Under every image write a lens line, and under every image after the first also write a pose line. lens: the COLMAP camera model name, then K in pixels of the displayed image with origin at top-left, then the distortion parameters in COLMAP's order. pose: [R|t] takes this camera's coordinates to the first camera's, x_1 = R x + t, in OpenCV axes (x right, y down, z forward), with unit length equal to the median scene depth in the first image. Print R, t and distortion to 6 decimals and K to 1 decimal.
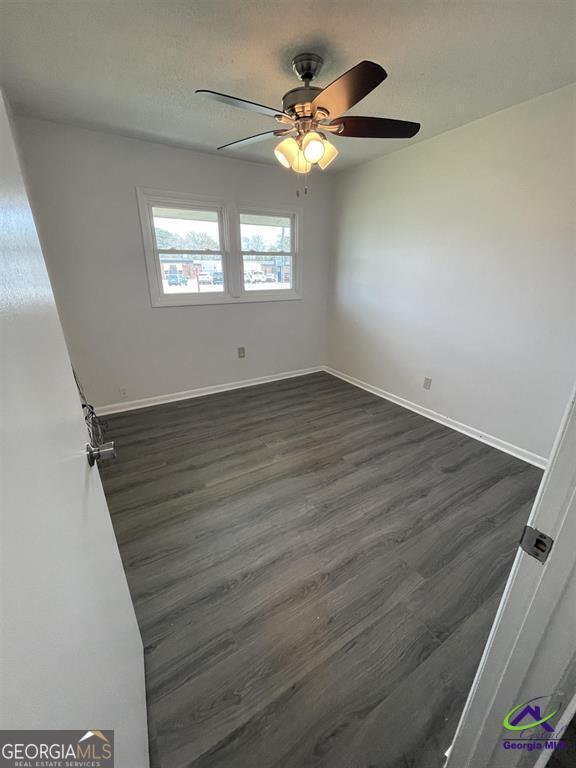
lens RADIAL K [[309.0, 0, 286.4], [0, 309.0, 387.8], [0, 0, 1]] dist [-0.001313, 0.000058]
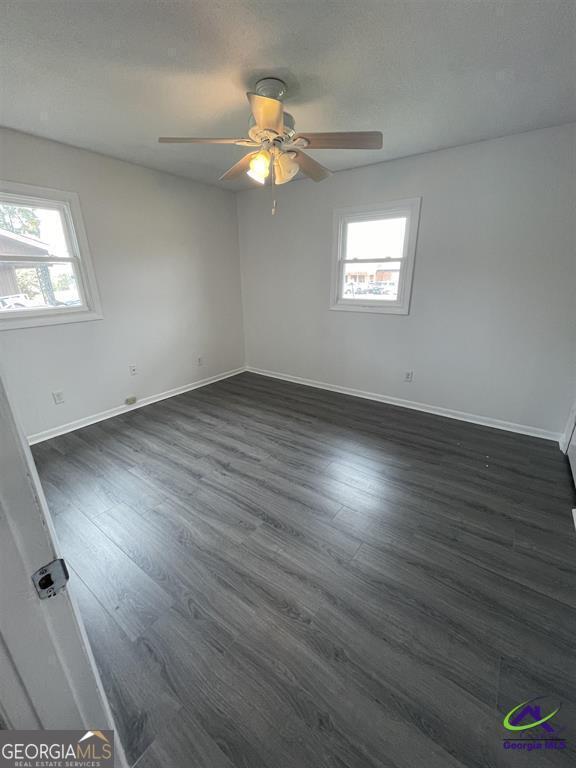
lens RADIAL K [[309.0, 0, 286.5], [0, 309.0, 379.4], [0, 0, 1]] dist [-0.001313, 0.000058]
pose [[0.394115, 0.277688, -0.876106, 0.727983], [-0.324601, 0.933884, 0.149979, -0.152854], [0.859830, 0.225276, 0.458196, 0.421789]]
